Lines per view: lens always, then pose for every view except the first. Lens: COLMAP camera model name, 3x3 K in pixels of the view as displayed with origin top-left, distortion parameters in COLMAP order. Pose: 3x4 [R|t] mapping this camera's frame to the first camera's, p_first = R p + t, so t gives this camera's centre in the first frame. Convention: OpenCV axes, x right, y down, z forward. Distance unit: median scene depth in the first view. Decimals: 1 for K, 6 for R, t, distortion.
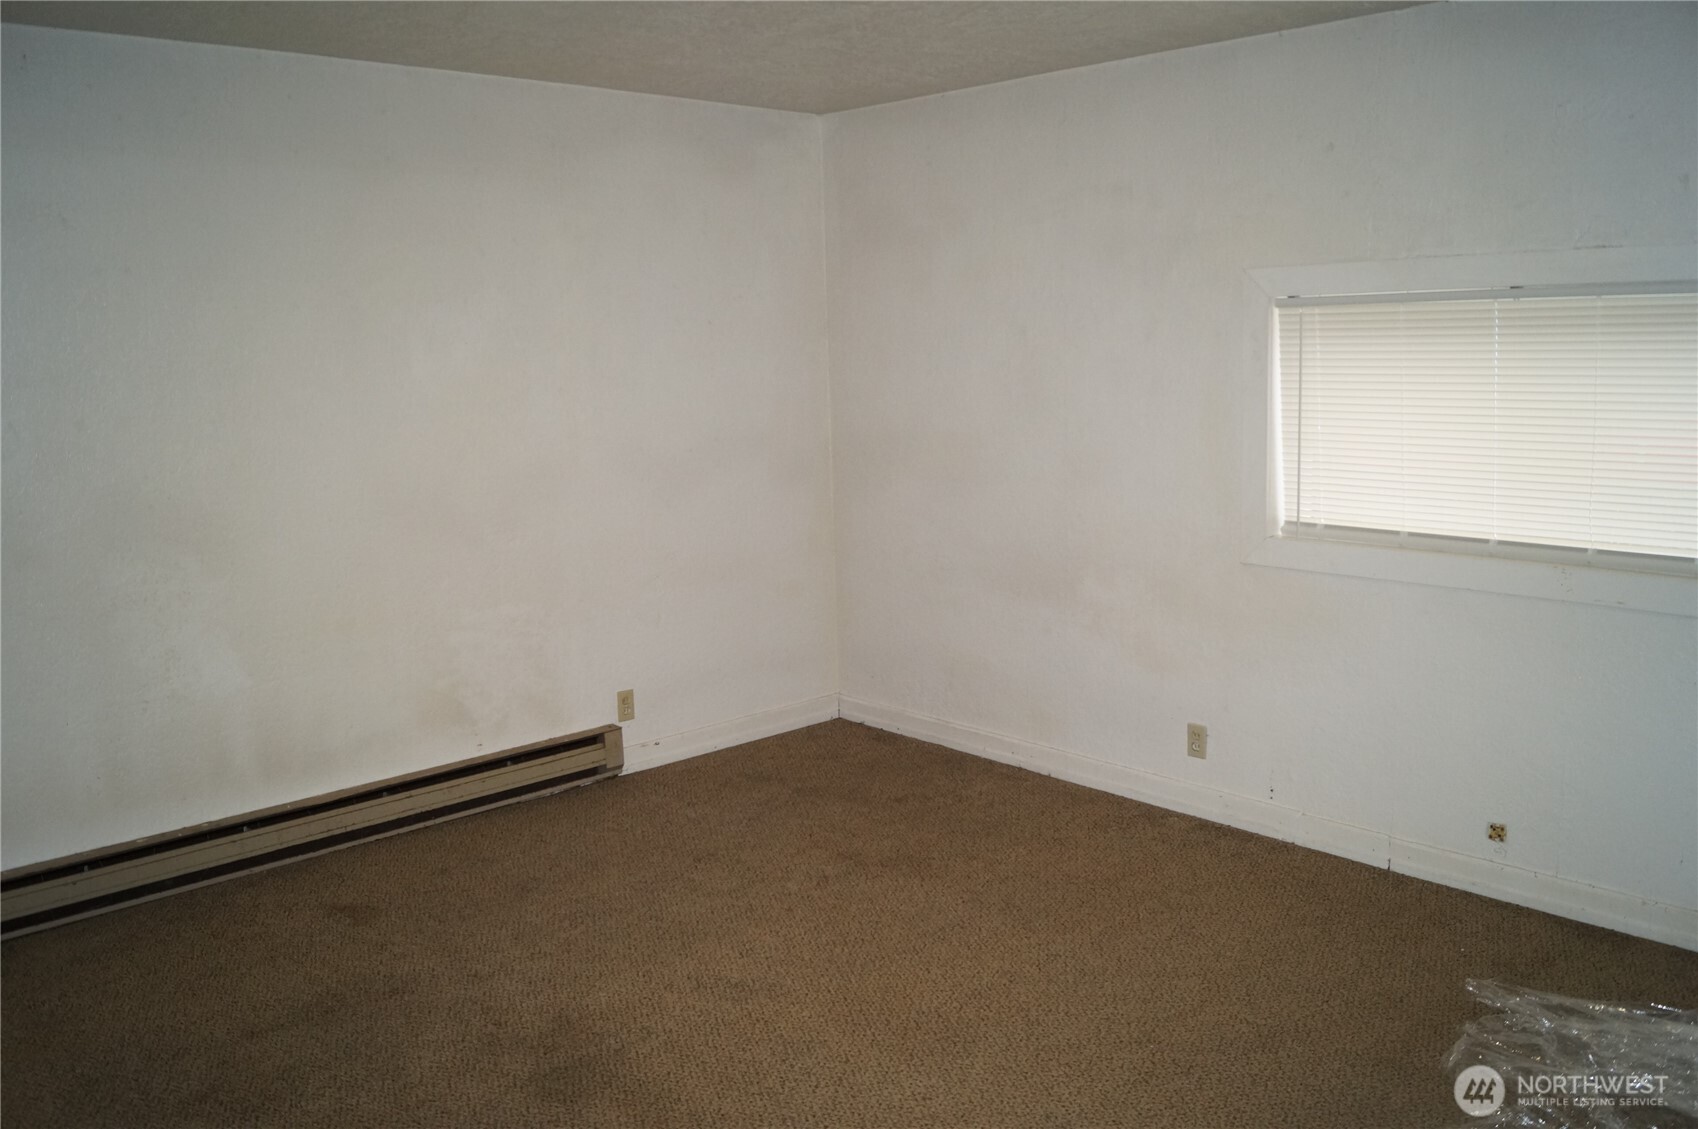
lens RADIAL K [[1339.6, 0, 846.0], [0, 1339.6, 561.0], [0, 0, 1]] dist [-0.080186, 0.008326]
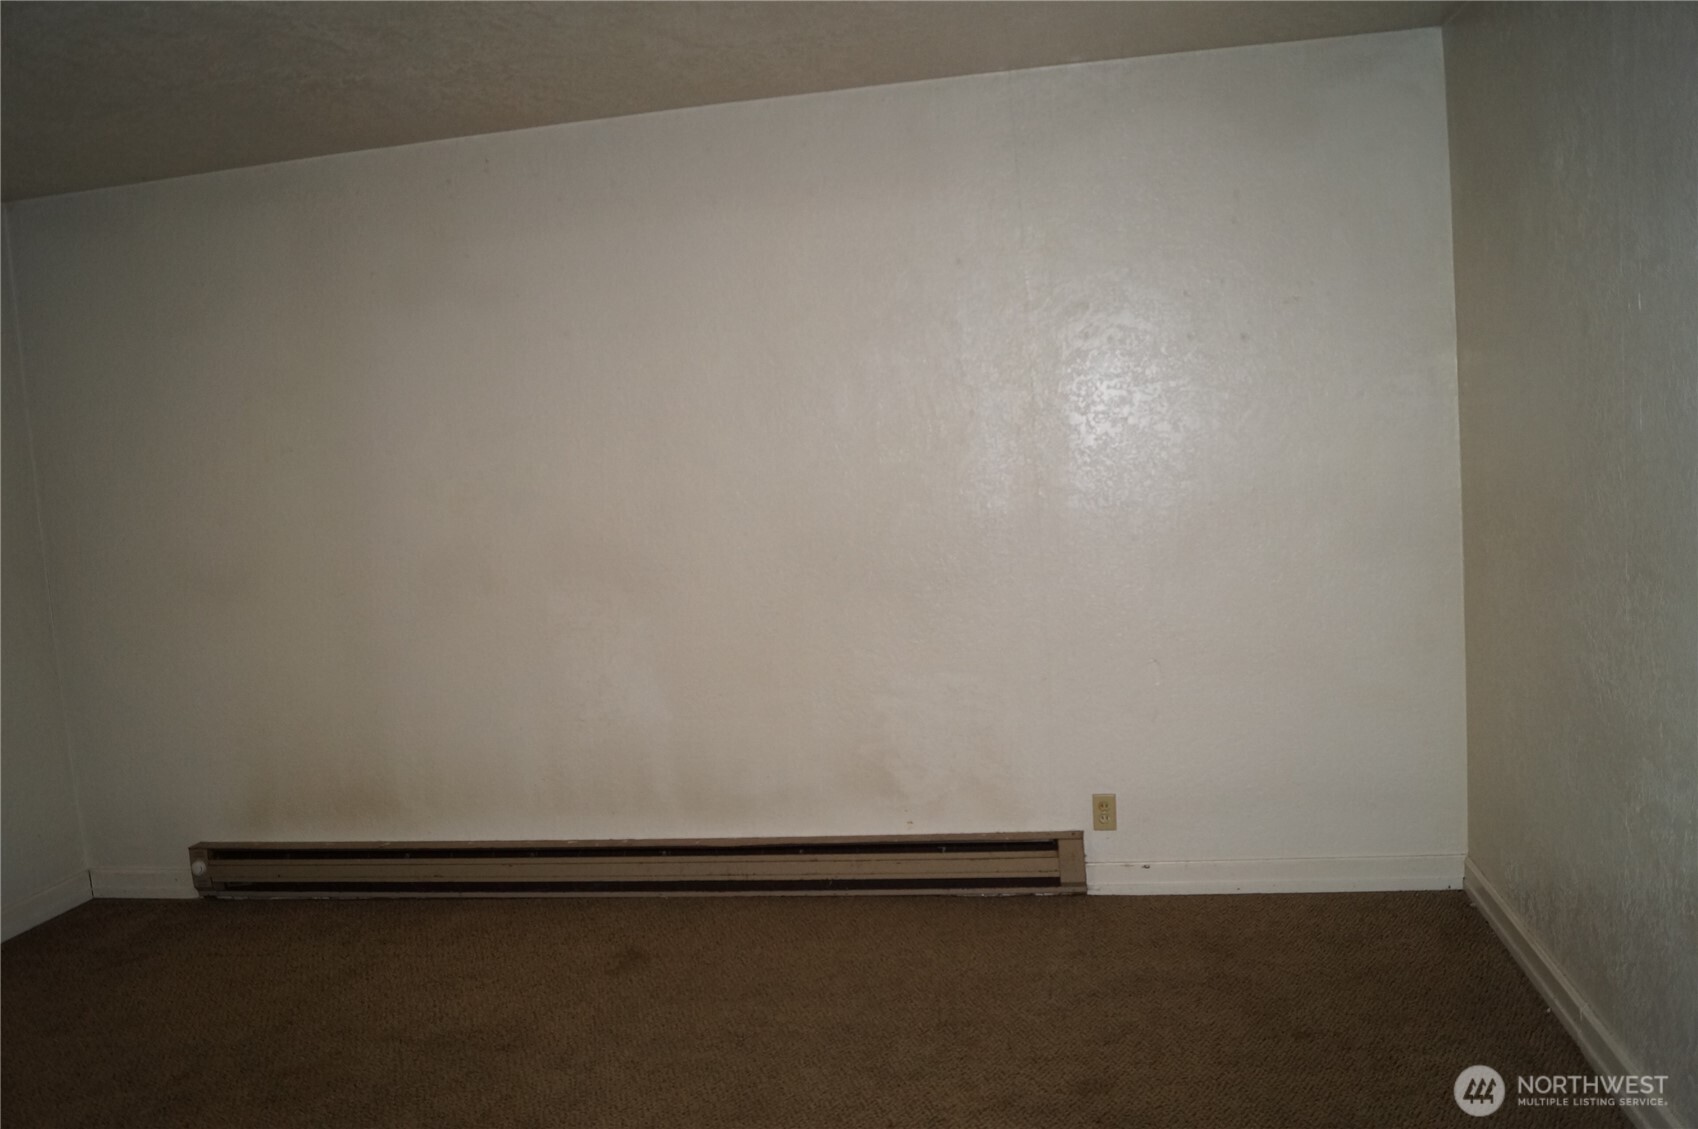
lens RADIAL K [[1339.6, 0, 851.2], [0, 1339.6, 581.5], [0, 0, 1]] dist [-0.080186, 0.008326]
pose [[0.608636, 0.078843, -0.789522, 0.388660], [-0.069508, 0.996523, 0.045931, -0.062043], [0.790399, 0.026923, 0.612001, 0.384455]]
